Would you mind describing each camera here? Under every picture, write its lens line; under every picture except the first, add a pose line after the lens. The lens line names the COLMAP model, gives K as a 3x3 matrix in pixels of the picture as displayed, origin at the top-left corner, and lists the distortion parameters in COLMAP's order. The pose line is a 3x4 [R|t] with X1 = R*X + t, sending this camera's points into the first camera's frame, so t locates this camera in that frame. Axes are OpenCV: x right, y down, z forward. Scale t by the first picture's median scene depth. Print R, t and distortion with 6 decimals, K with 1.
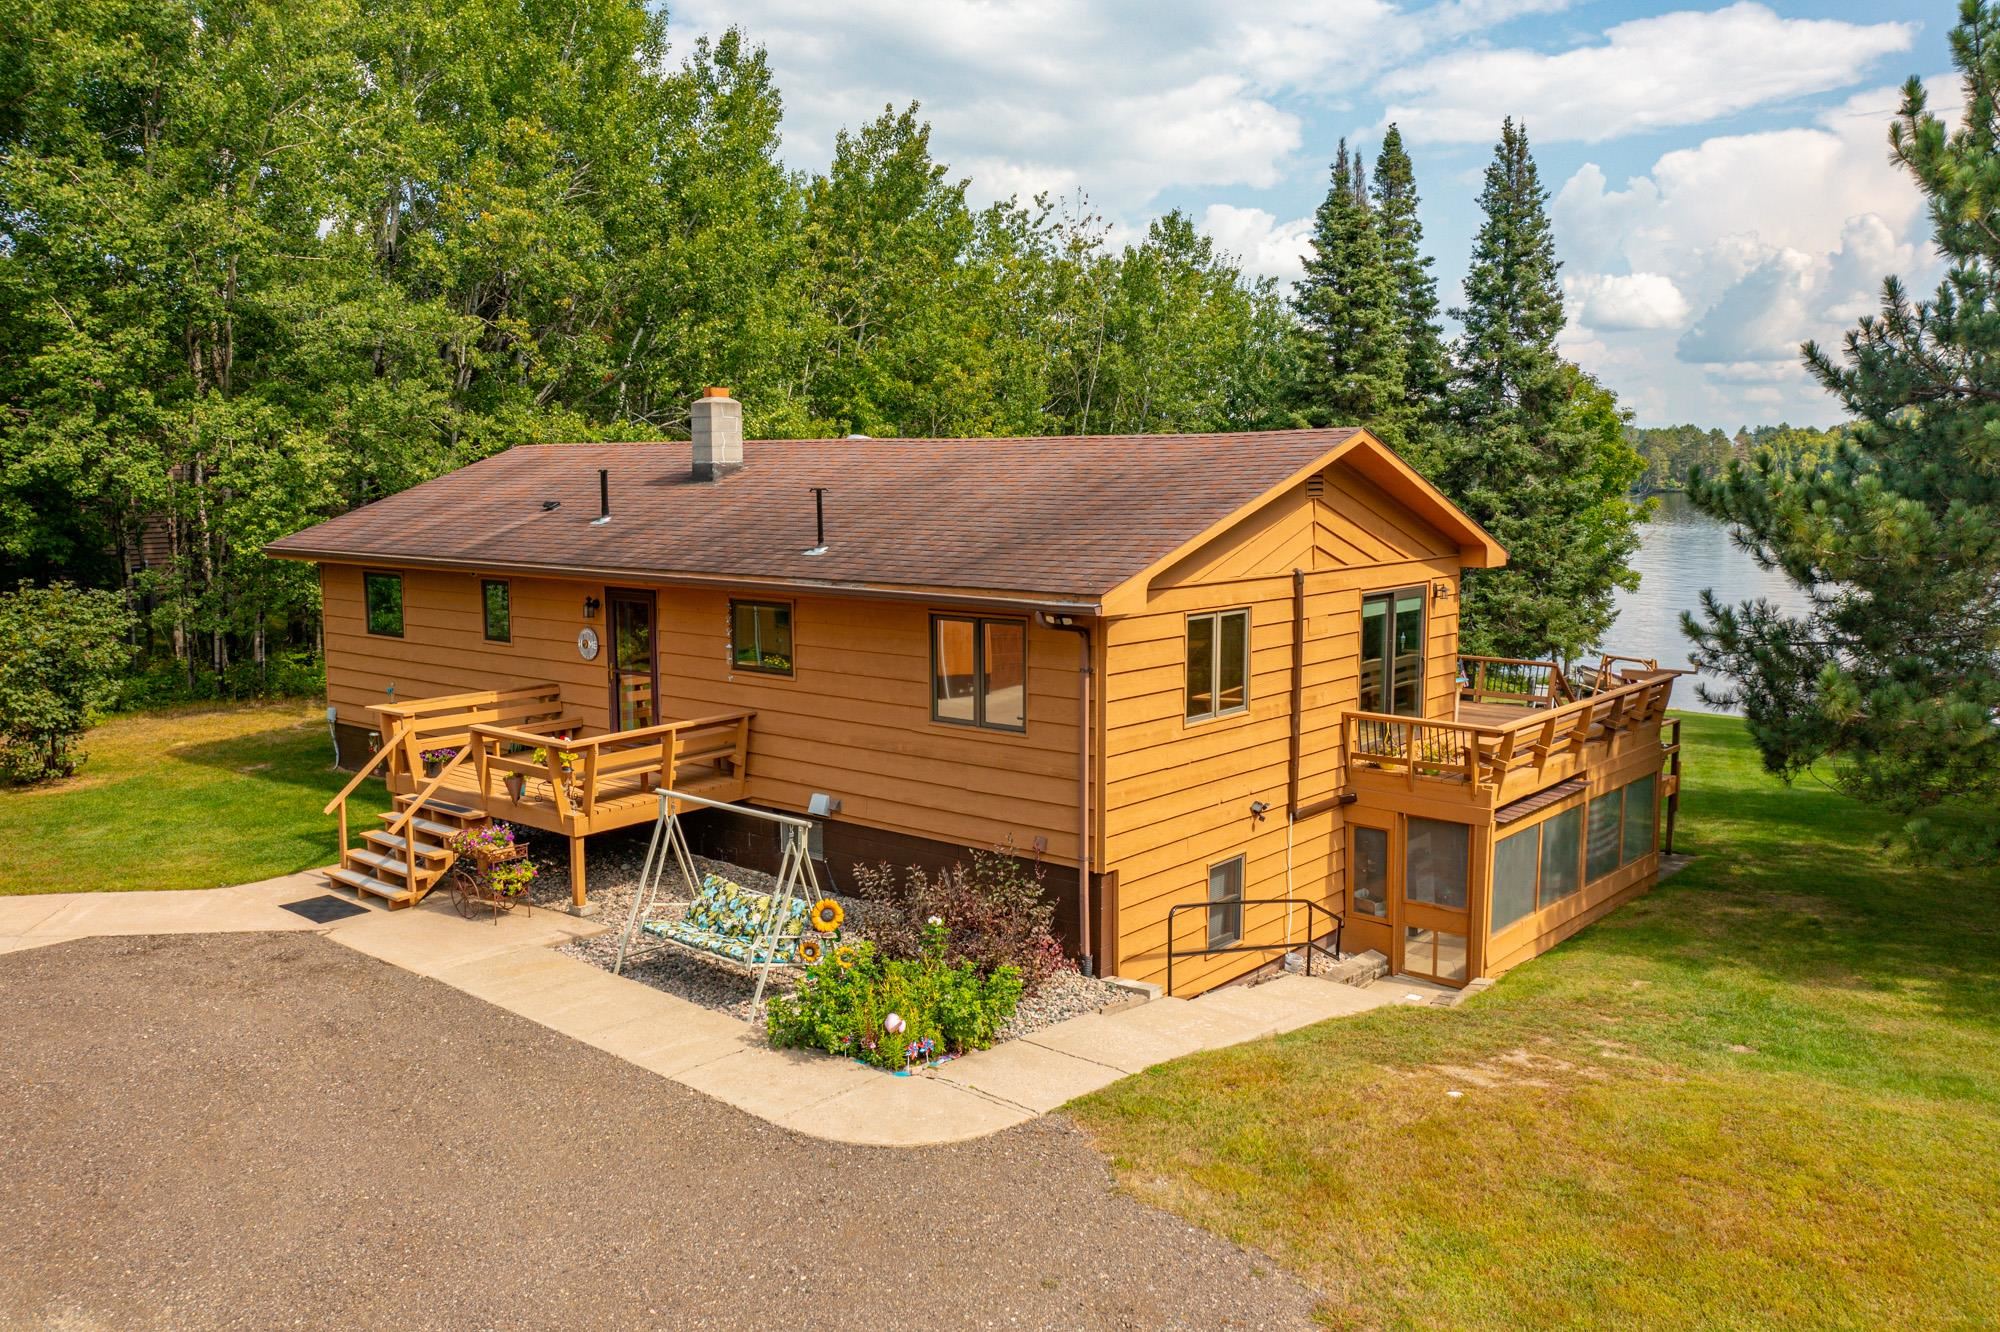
lens RADIAL K [[1571.9, 0, 996.4], [0, 1571.9, 674.6], [0, 0, 1]] dist [-0.023571, 0.007663]
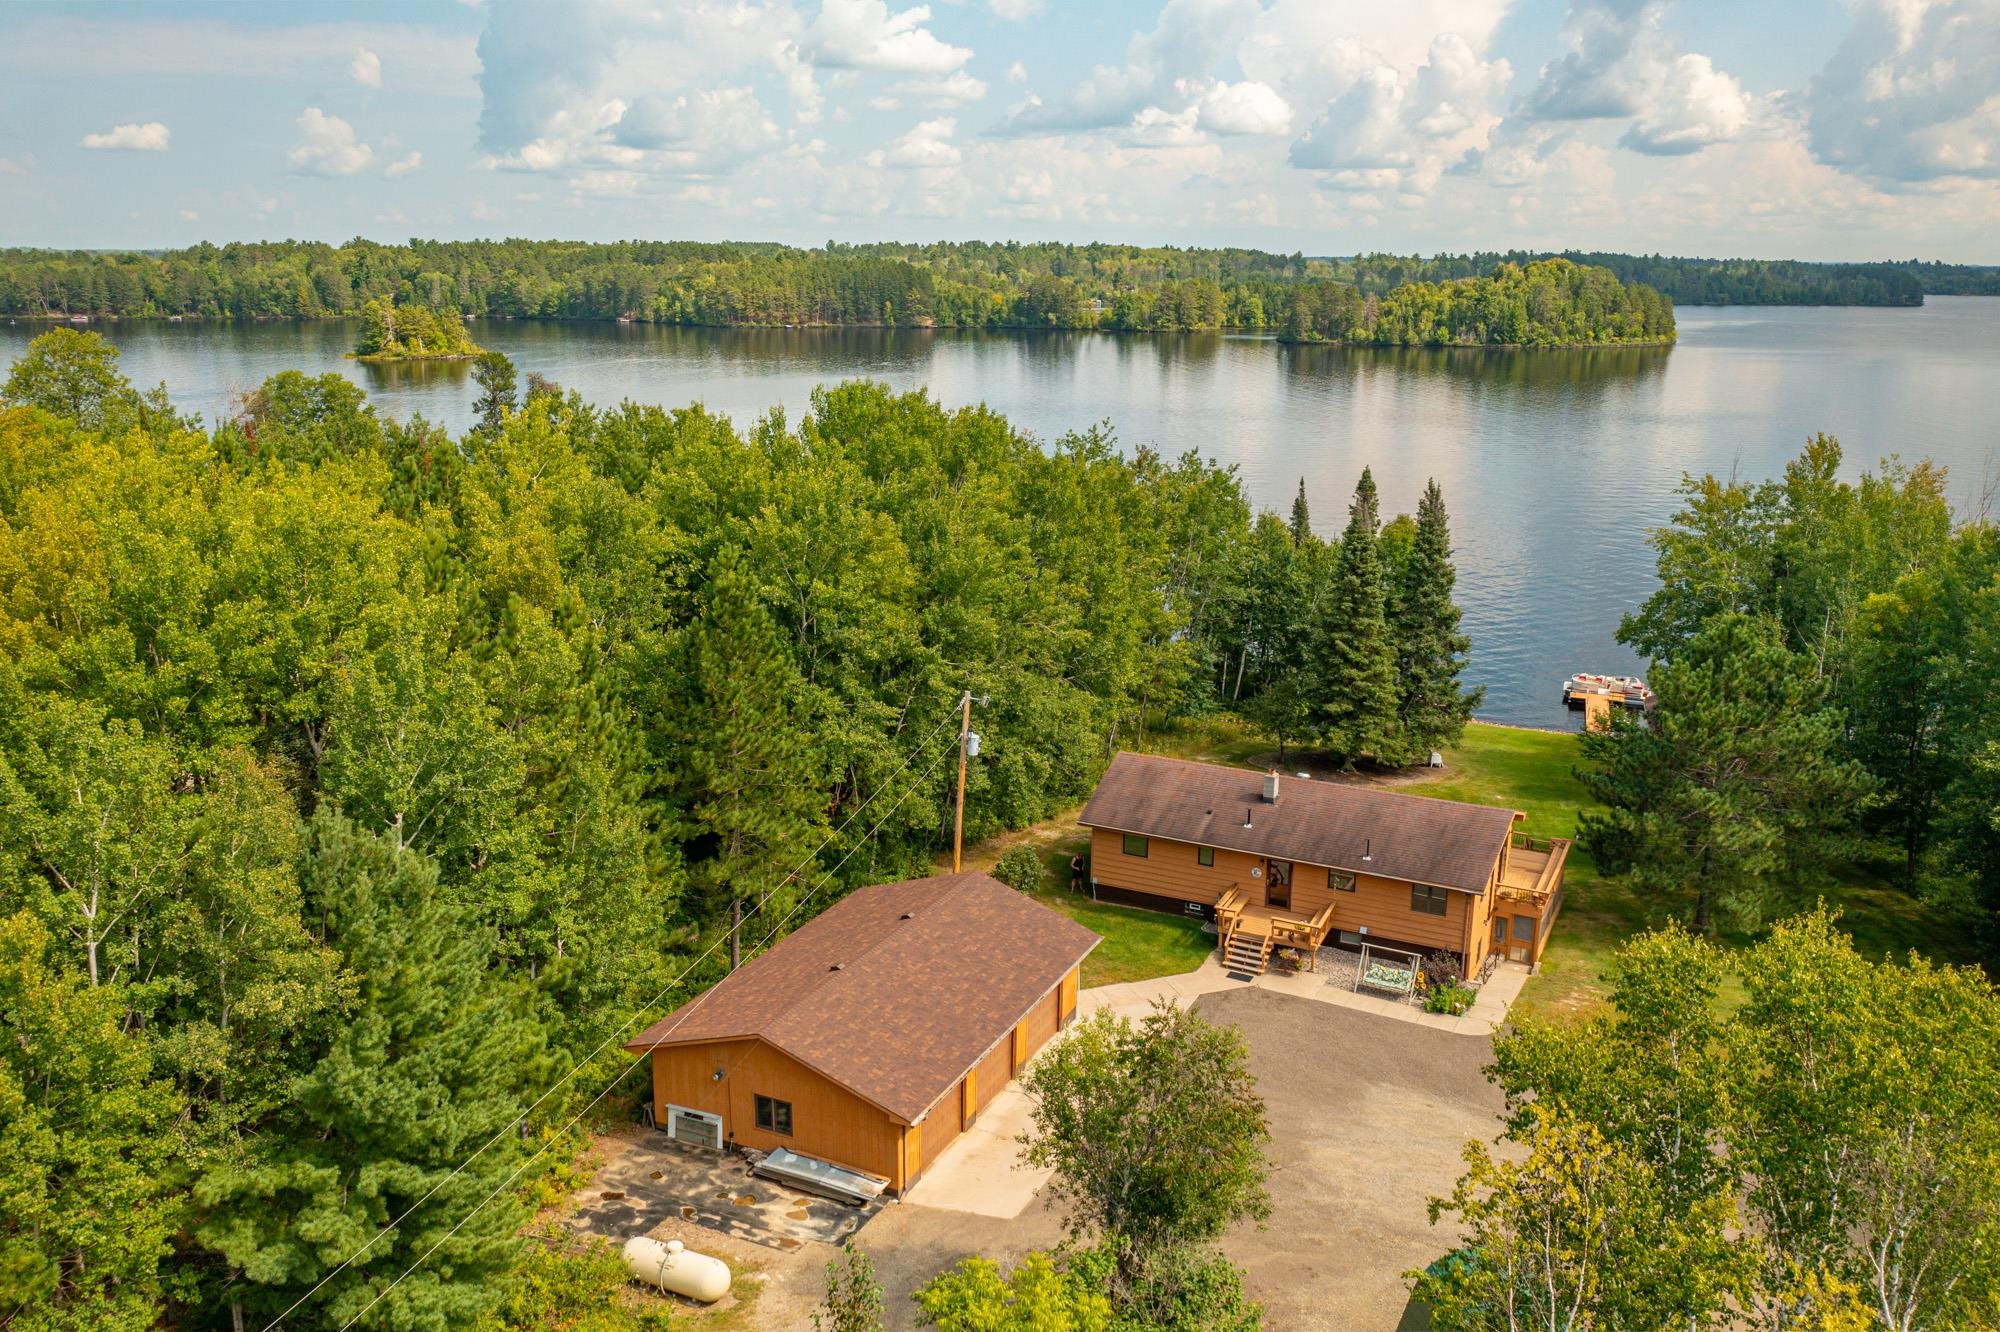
lens RADIAL K [[1571.9, 0, 996.4], [0, 1571.9, 674.6], [0, 0, 1]] dist [-0.023571, 0.007663]
pose [[0.972708, -0.037170, 0.229036, -1.774954], [0.008377, 0.992067, 0.125428, -0.965269], [-0.231881, -0.120087, 0.965303, -2.154269]]
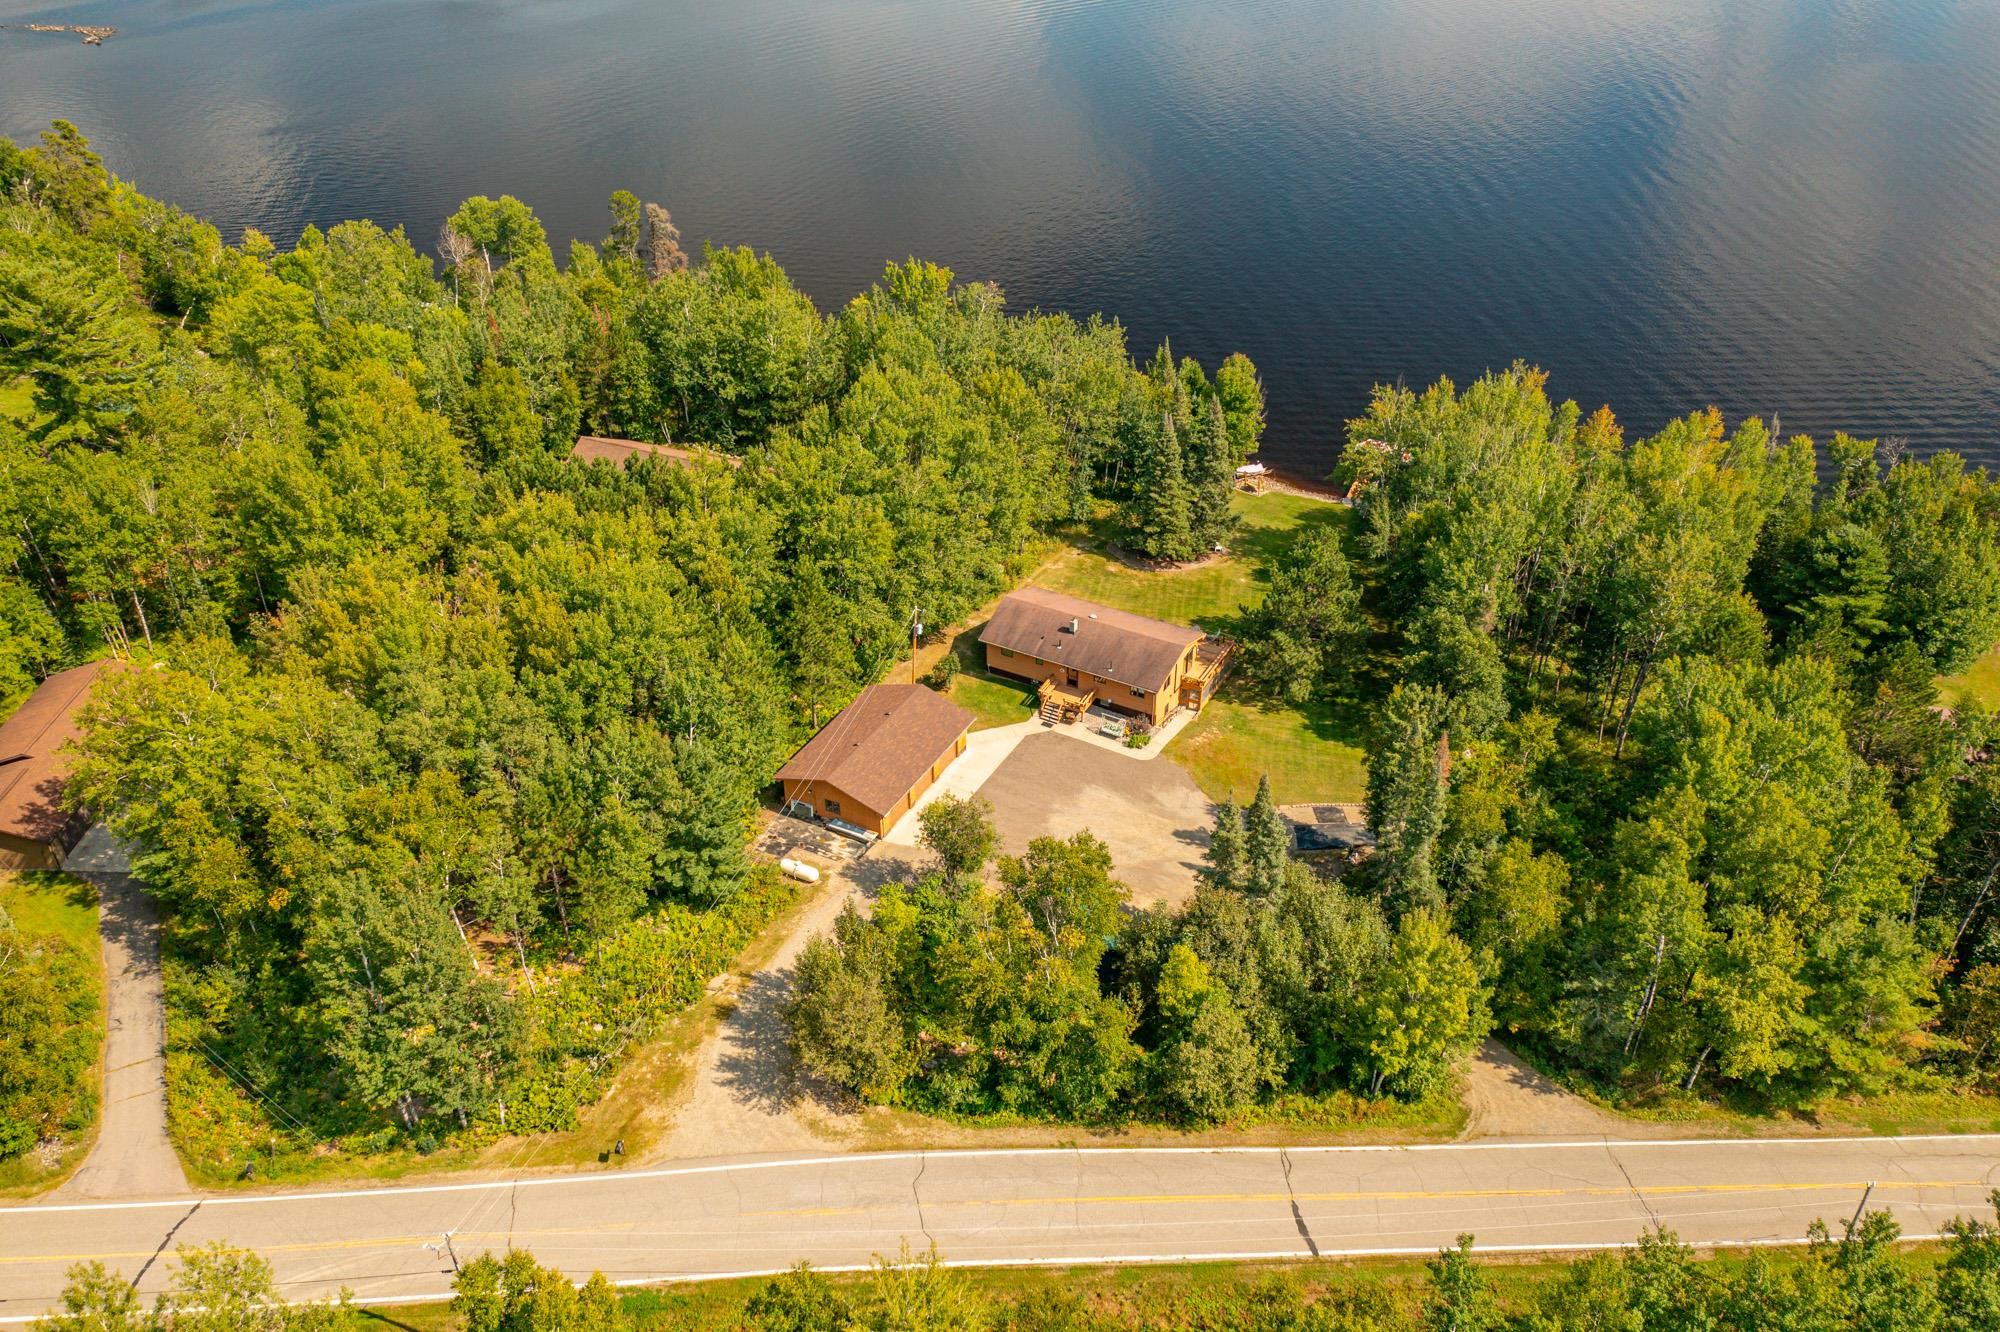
lens RADIAL K [[1571.9, 0, 996.4], [0, 1571.9, 674.6], [0, 0, 1]] dist [-0.023571, 0.007663]
pose [[0.981850, -0.099862, 0.161238, -1.908173], [0.016566, 0.892060, 0.451614, -3.526054], [-0.188933, -0.440746, 0.877523, -5.520373]]
